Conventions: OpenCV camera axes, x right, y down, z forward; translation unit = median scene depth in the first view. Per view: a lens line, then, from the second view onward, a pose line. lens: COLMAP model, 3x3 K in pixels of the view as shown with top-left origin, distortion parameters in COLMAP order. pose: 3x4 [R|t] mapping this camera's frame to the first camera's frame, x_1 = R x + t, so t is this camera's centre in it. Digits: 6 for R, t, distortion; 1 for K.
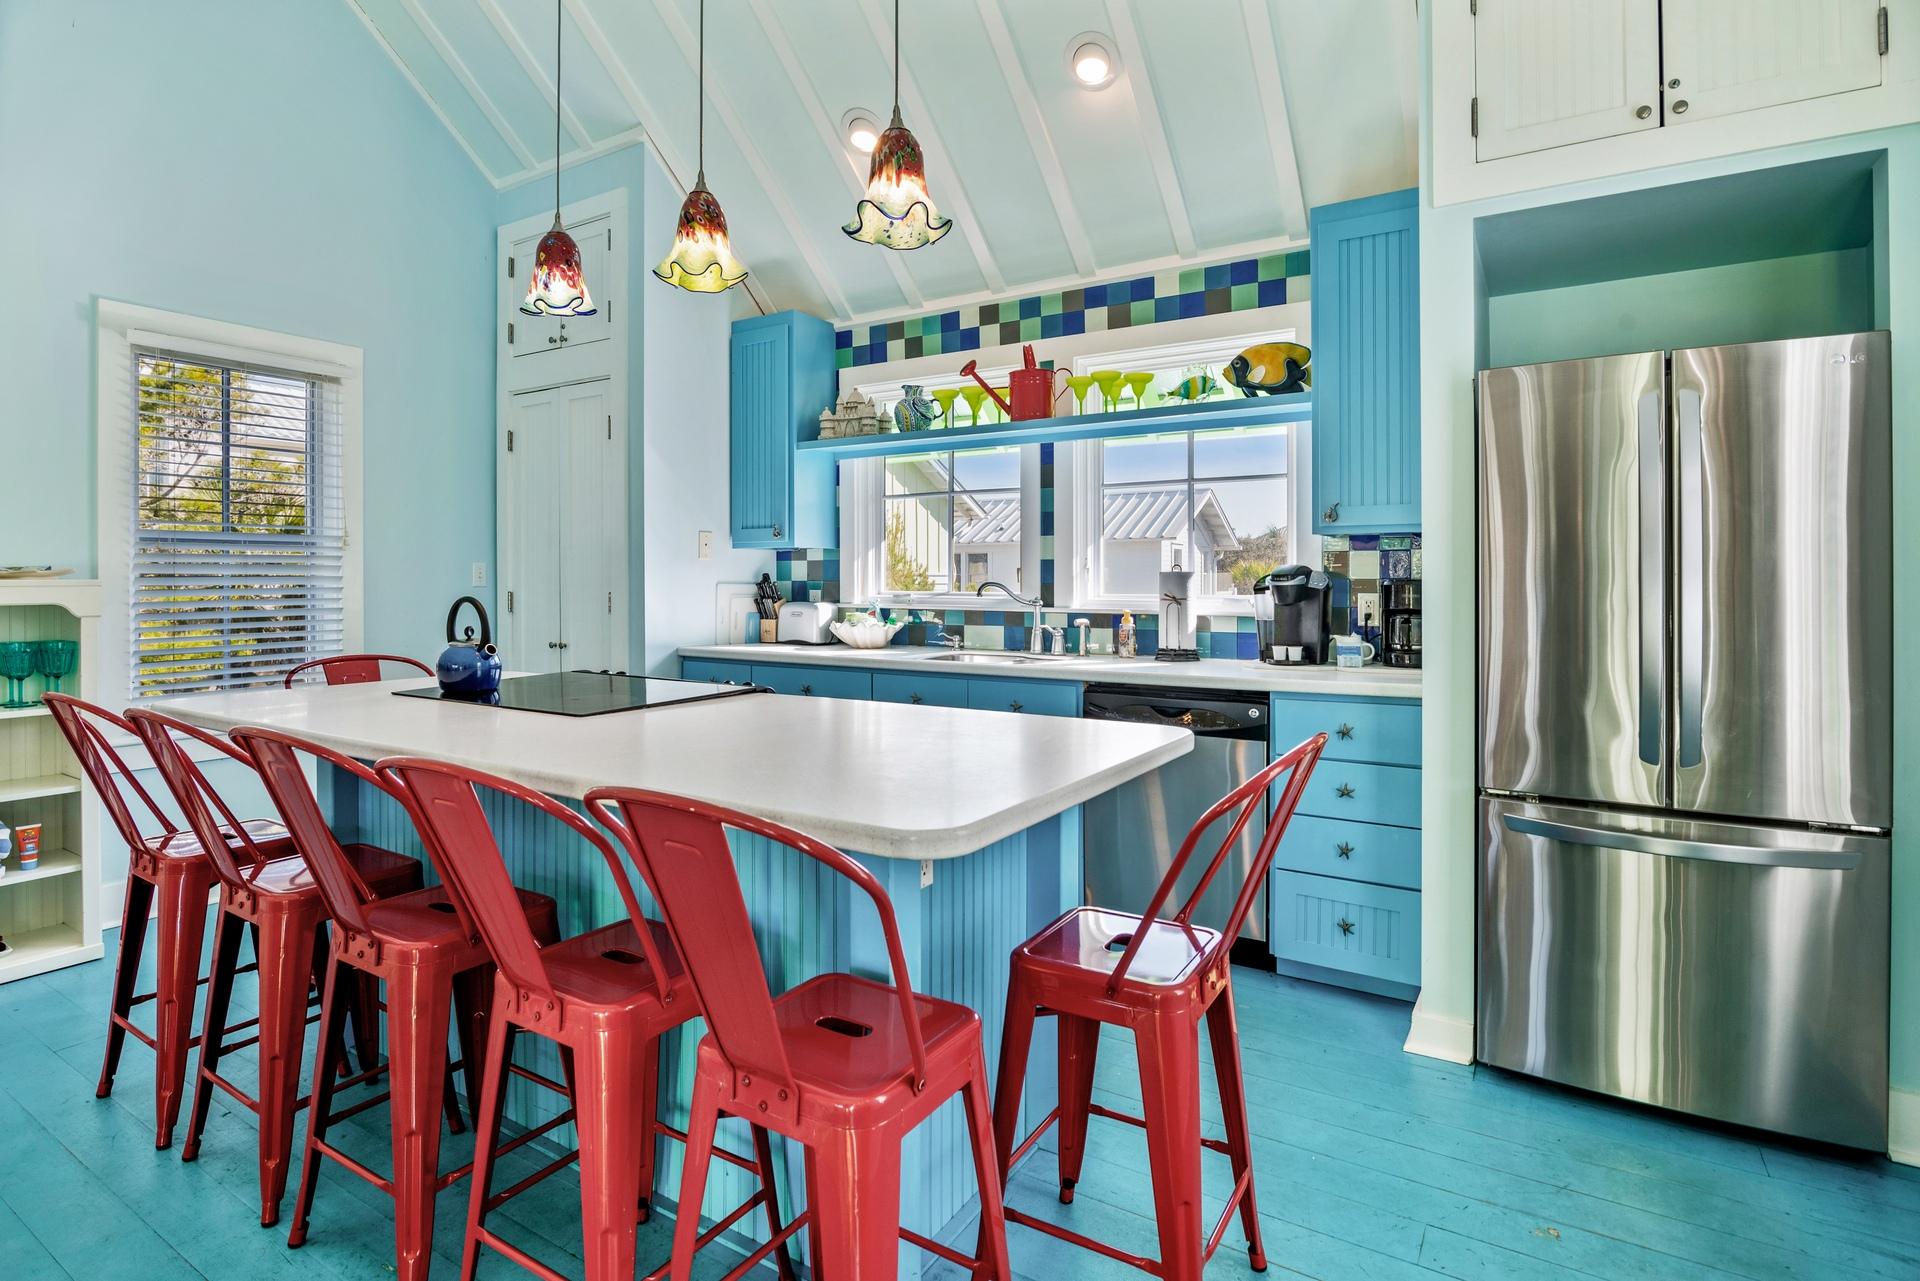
lens RADIAL K [[966.1, 0, 952.1], [0, 966.1, 583.8], [0, 0, 1]] dist [-0.017142, 0.000039]
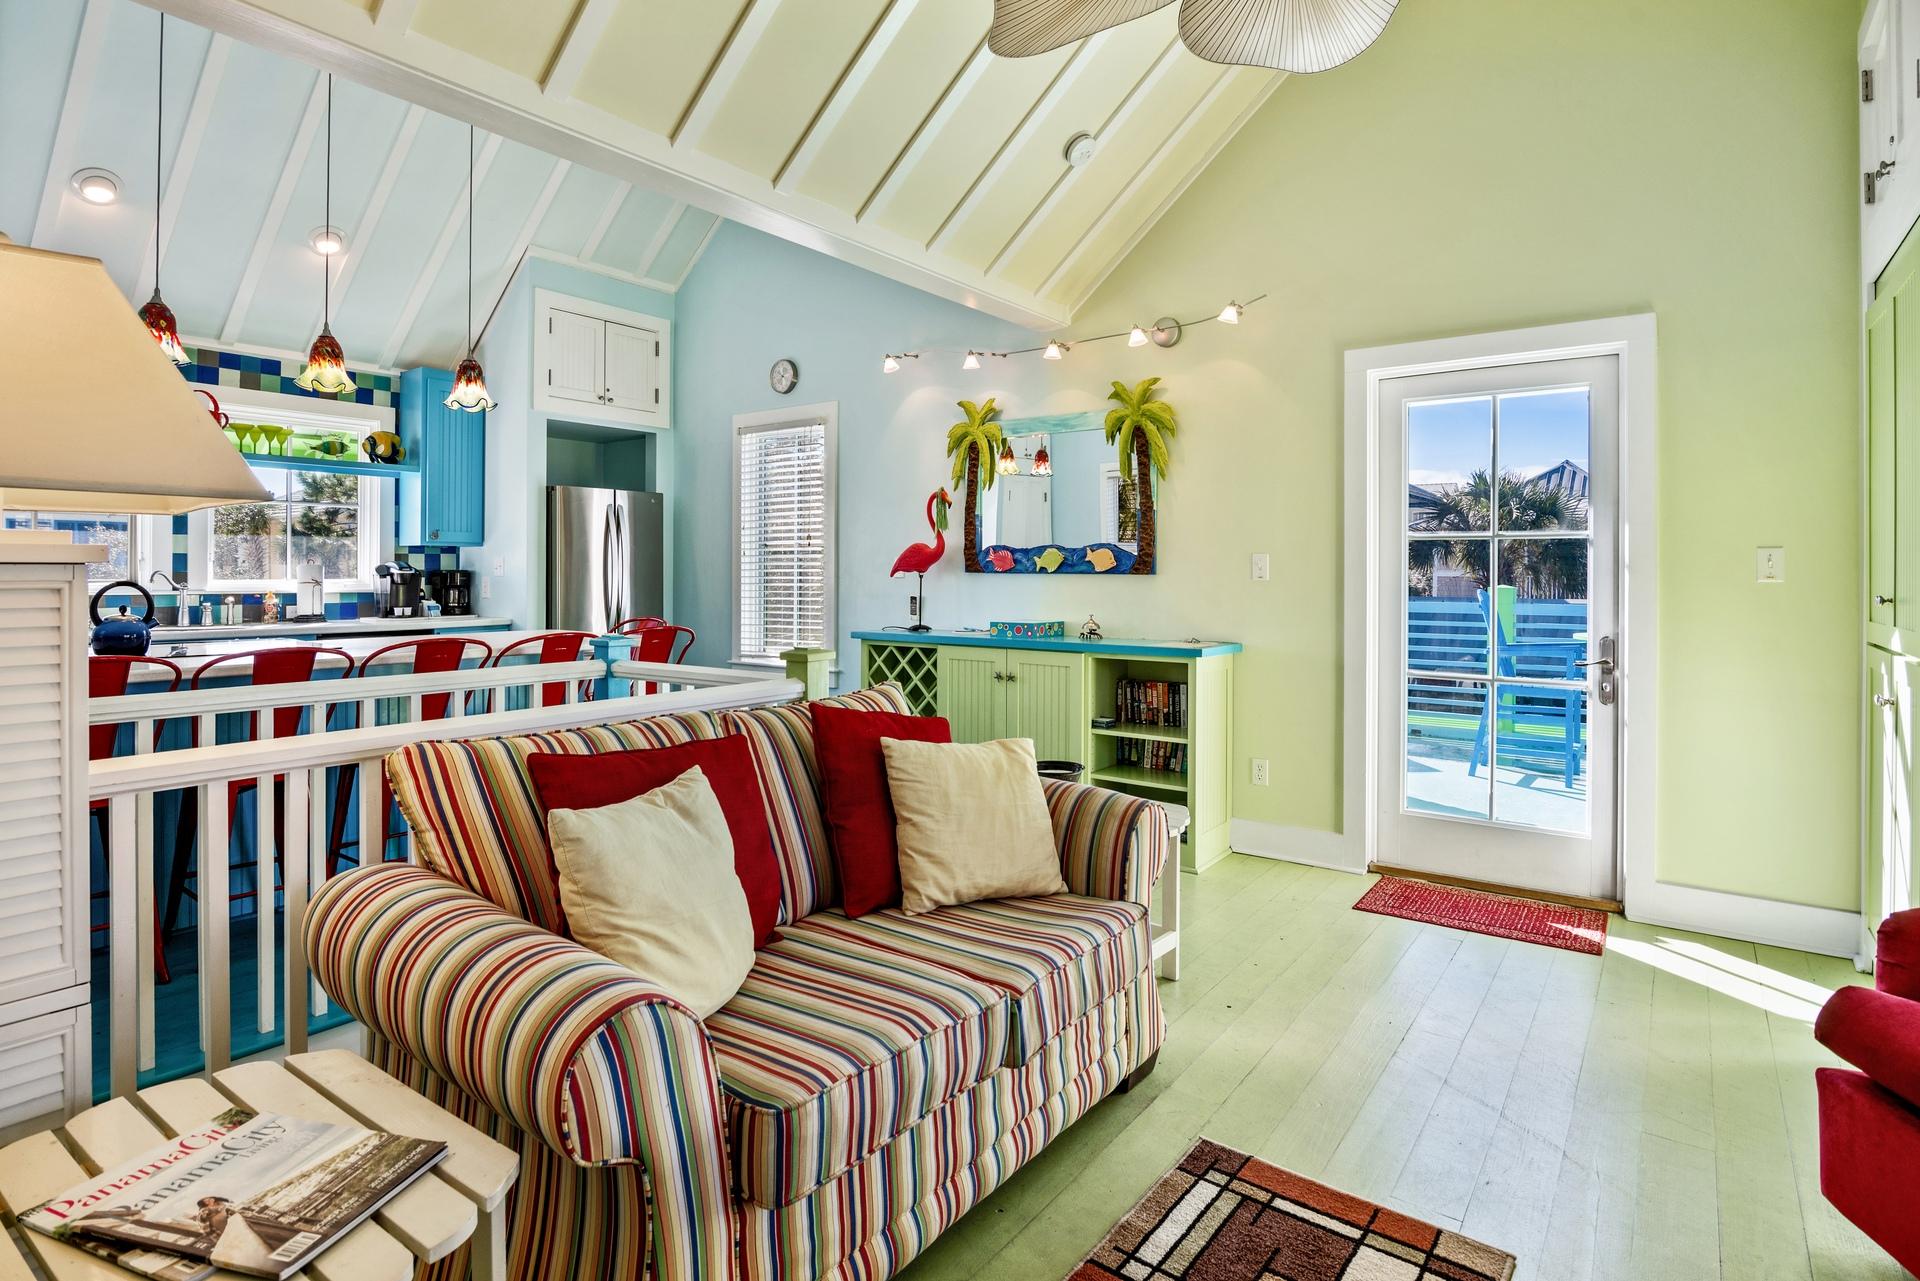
lens RADIAL K [[966.1, 0, 952.1], [0, 966.1, 583.8], [0, 0, 1]] dist [-0.017142, 0.000039]
pose [[0.062286, -0.009574, 0.998012, -1.199300], [0.000983, 0.999954, 0.009531, 0.004791], [-0.998058, 0.000387, 0.062293, -0.105696]]
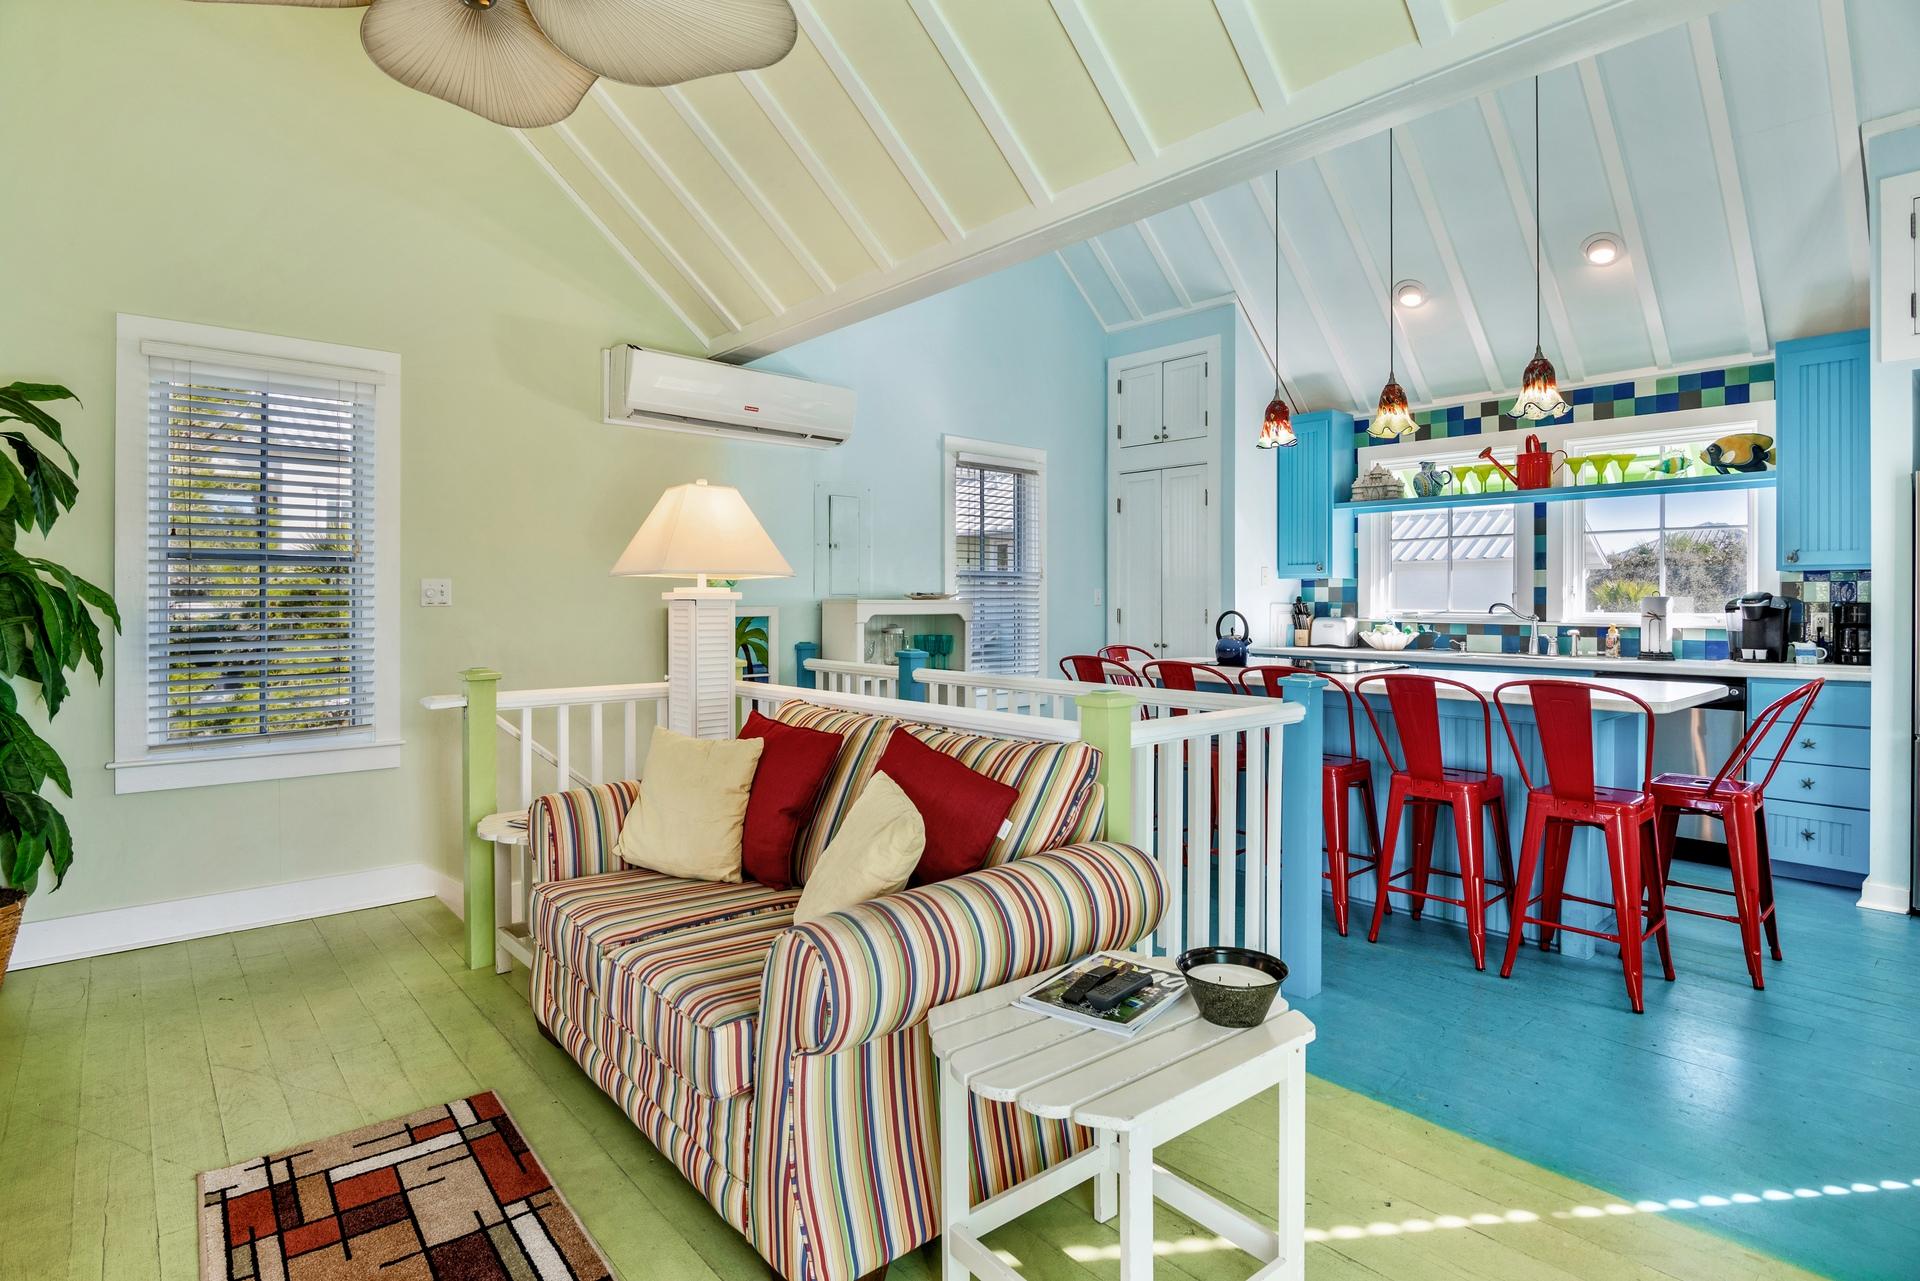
lens RADIAL K [[994.7, 0, 960.6], [0, 994.7, 604.5], [0, 0, 1]] dist [-0.018186, 0.000407]
pose [[0.962518, 0.003642, -0.271192, -0.342236], [-0.003438, 0.999993, 0.001229, 0.000915], [0.271195, -0.000250, 0.962525, -0.632326]]
